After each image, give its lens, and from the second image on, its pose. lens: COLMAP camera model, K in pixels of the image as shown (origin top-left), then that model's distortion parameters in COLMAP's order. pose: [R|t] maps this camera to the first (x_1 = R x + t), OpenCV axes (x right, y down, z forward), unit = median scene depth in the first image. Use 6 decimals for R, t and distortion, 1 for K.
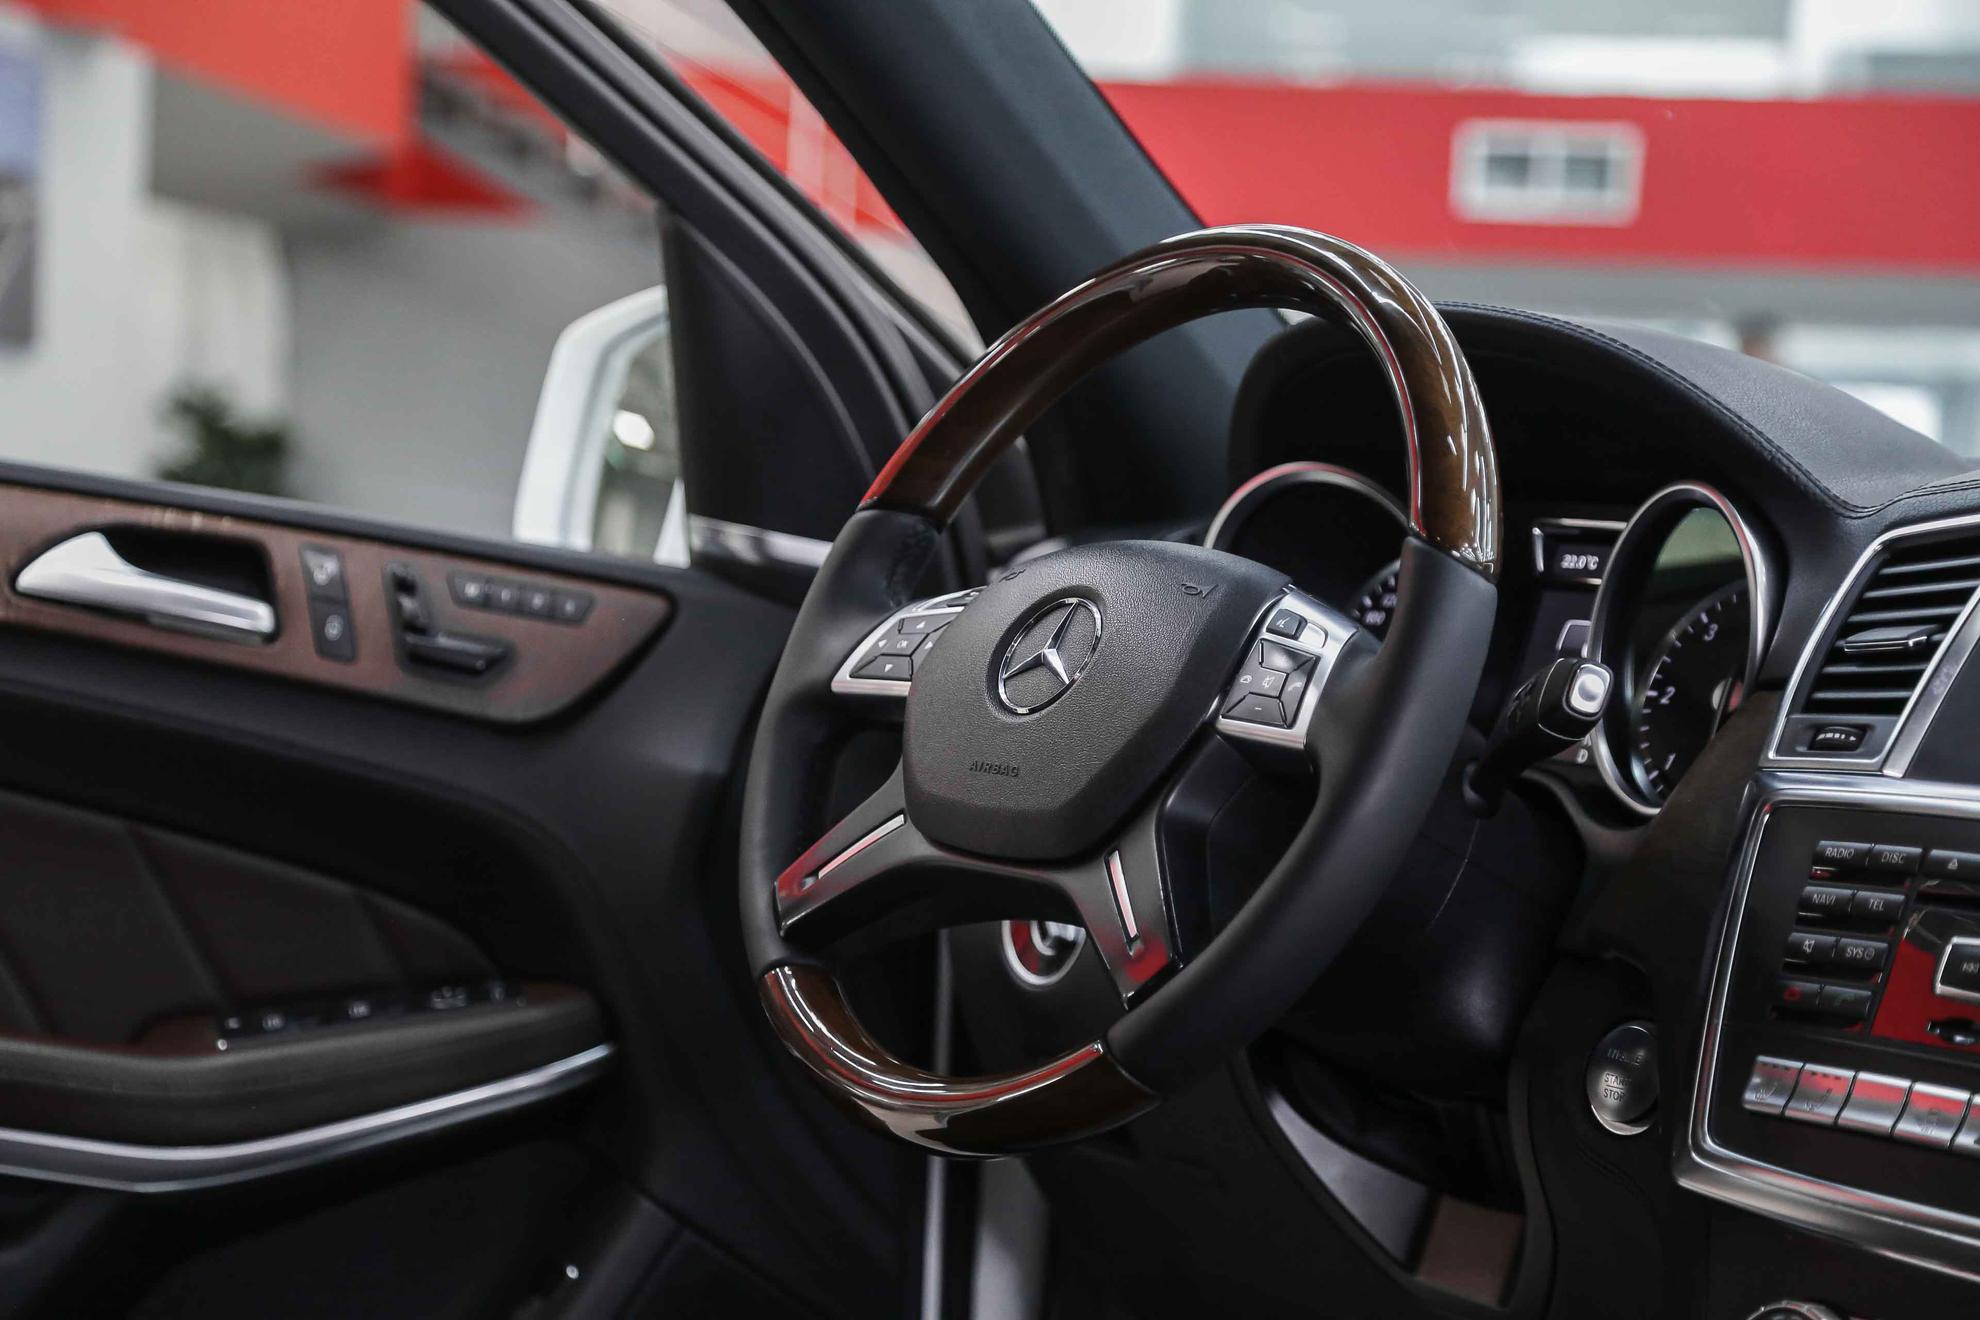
lens RADIAL K [[4030.0, 0, 992.6], [0, 4030.0, 662.7], [0, 0, 1]] dist [0.357240, 0.000000]
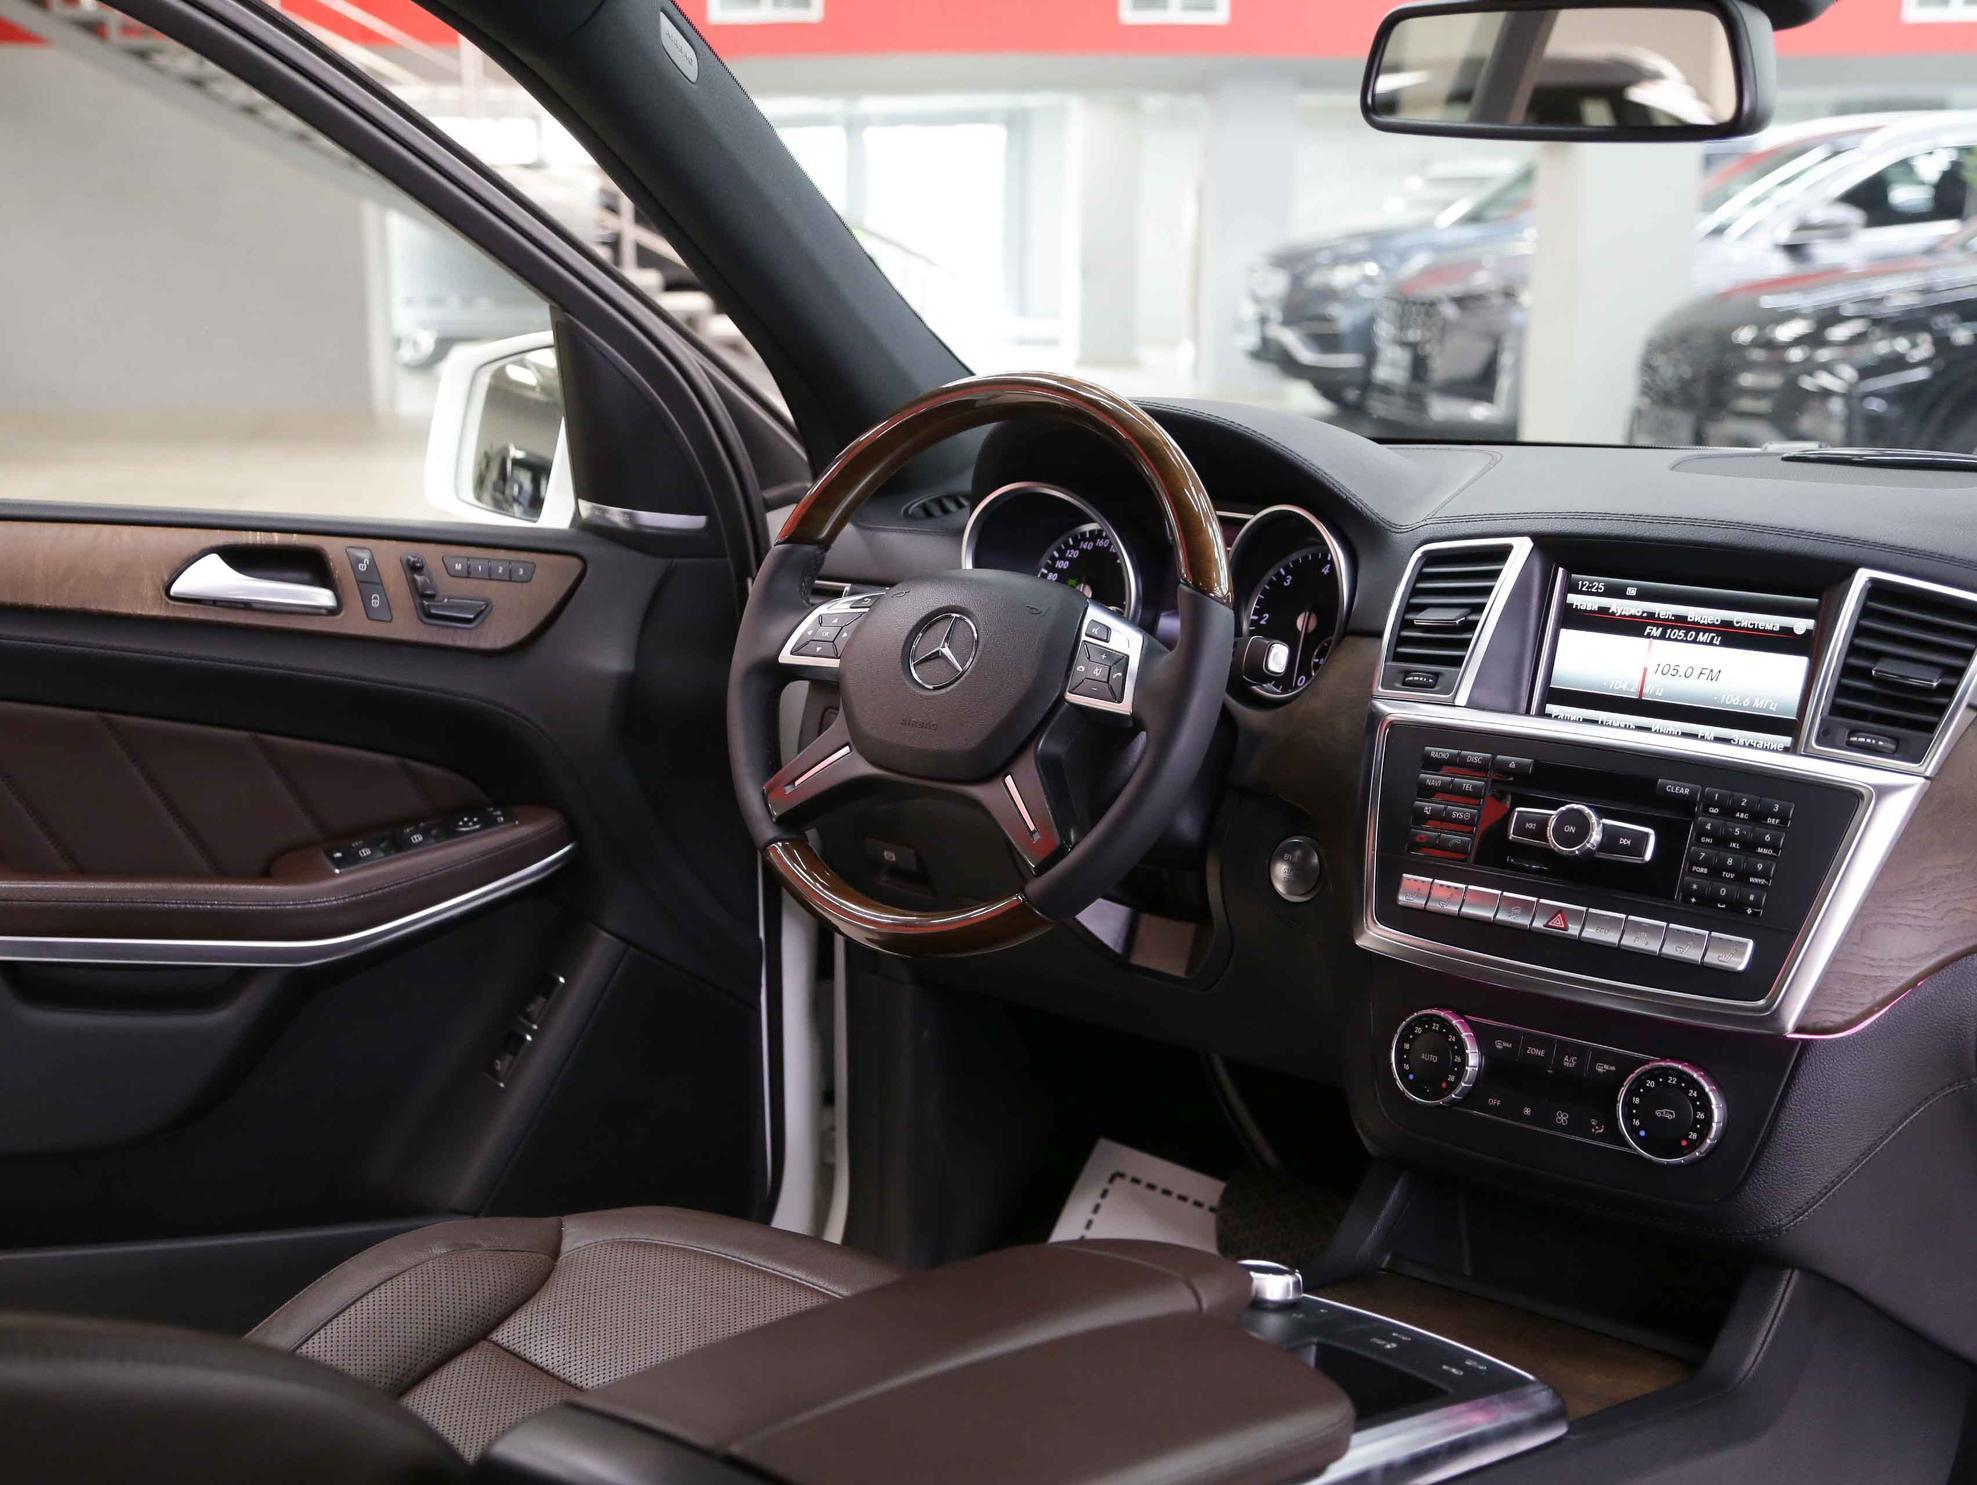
lens RADIAL K [[2682.4, 0, 984.0], [0, 2682.4, 751.5], [0, 0, 1]] dist [0.082929, 0.000000]
pose [[0.972630, -0.098268, 0.210559, -0.185815], [0.061438, 0.982682, 0.174817, -0.138027], [-0.224091, -0.157096, 0.961823, -0.059200]]
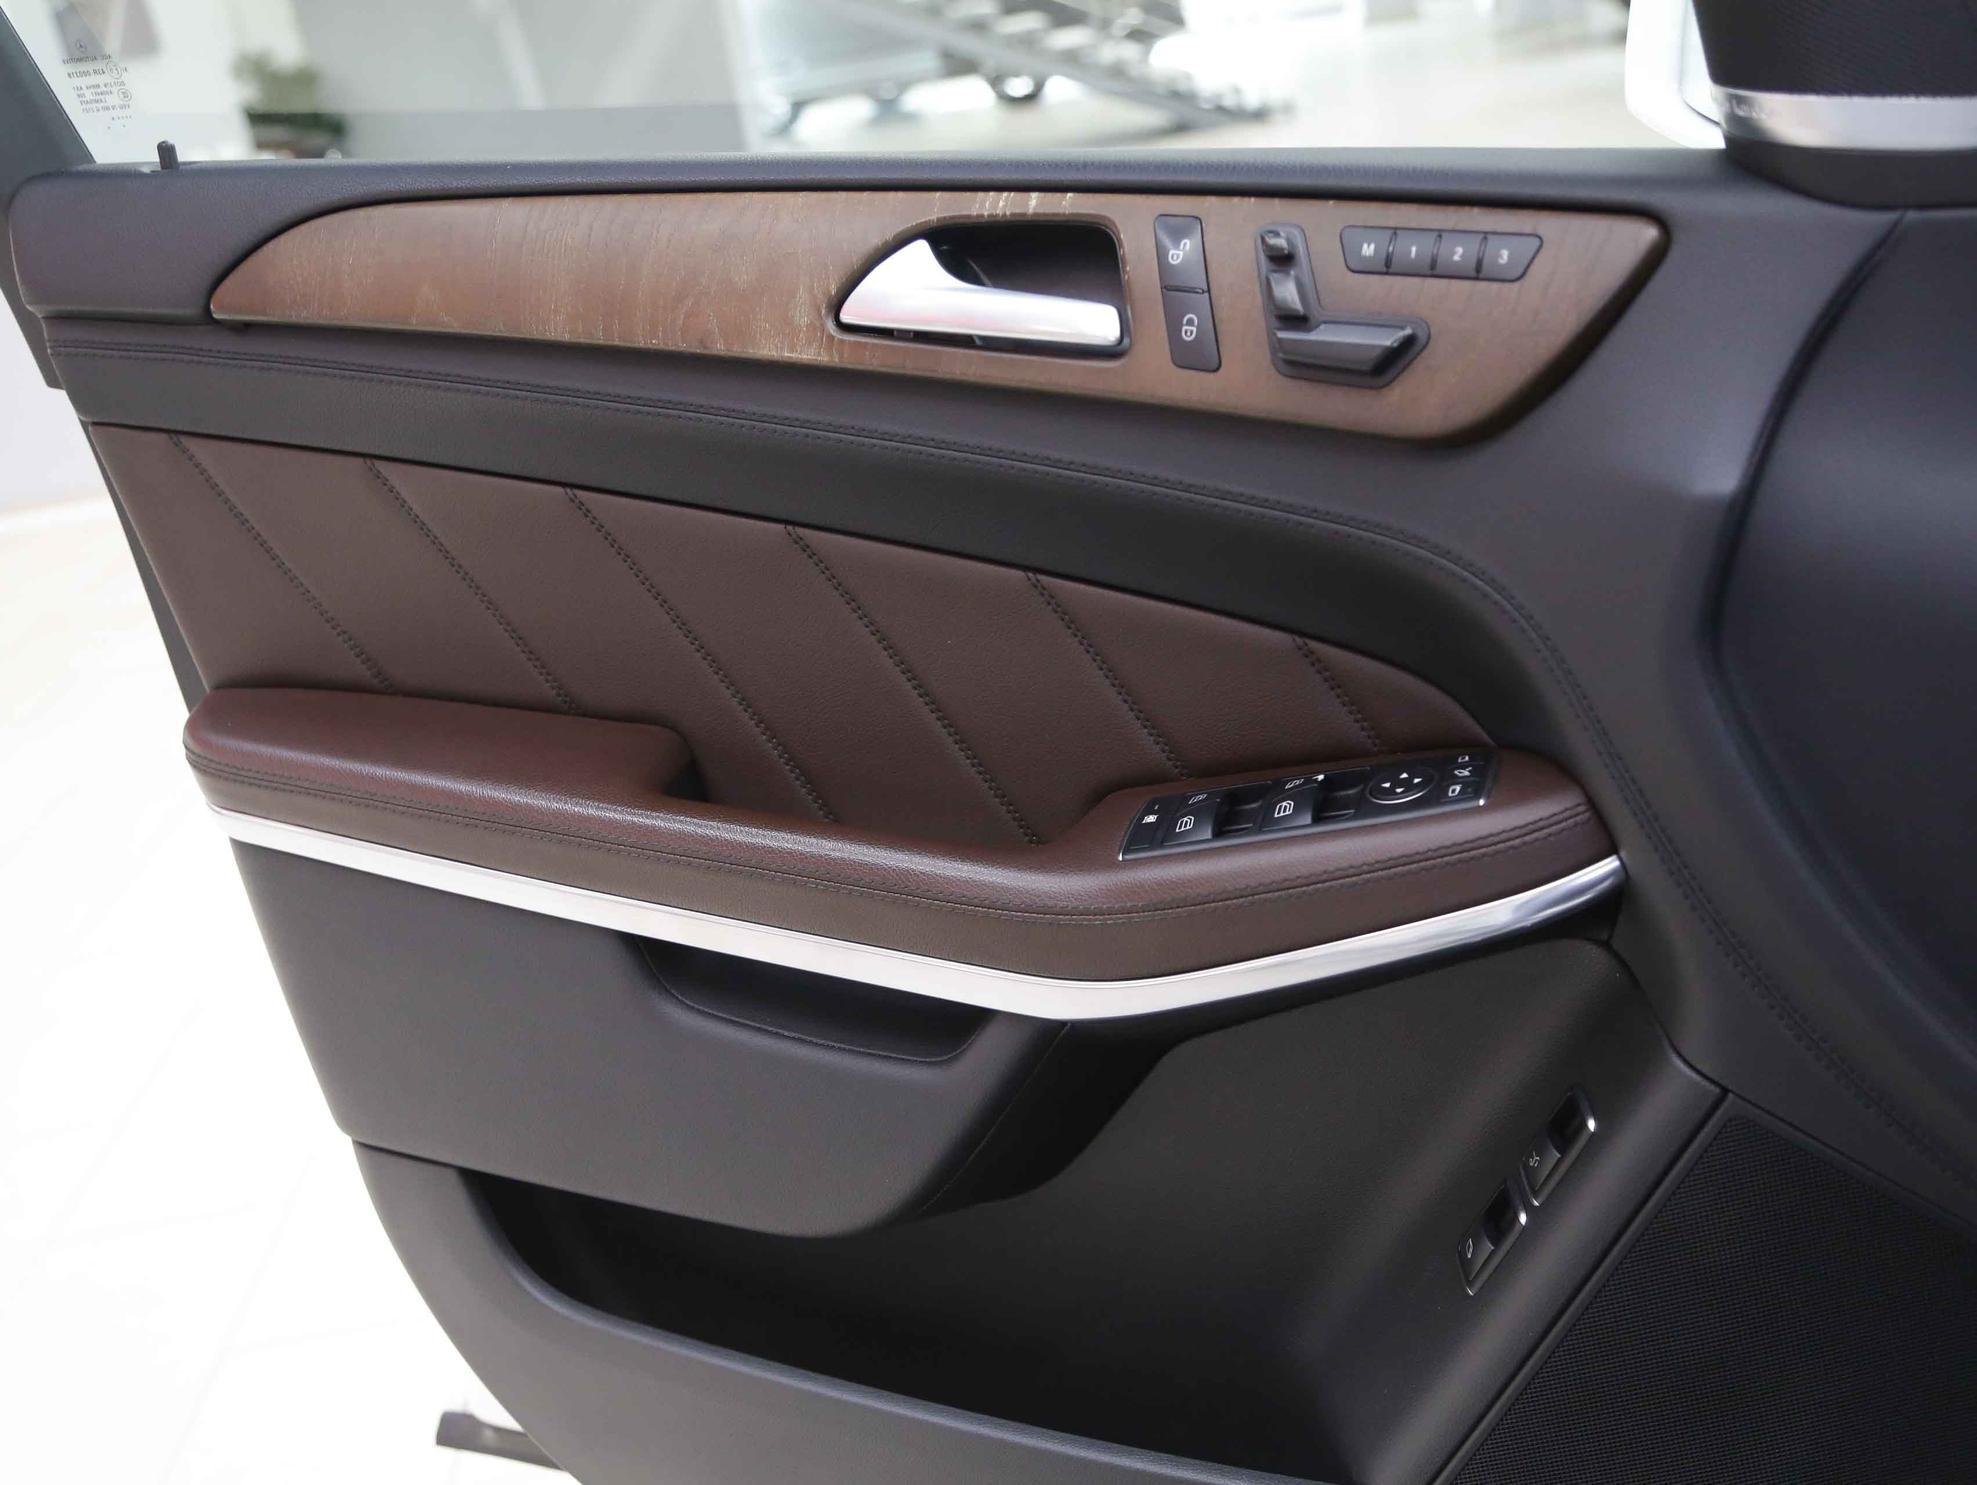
lens RADIAL K [[2154.2, 0, 981.3], [0, 2154.2, 734.7], [0, 0, 1]] dist [-0.038786, 0.000000]
pose [[0.815642, 0.018034, -0.578275, 0.043254], [0.155852, 0.955717, 0.249630, -0.049130], [0.557169, -0.293734, 0.776713, 0.762271]]
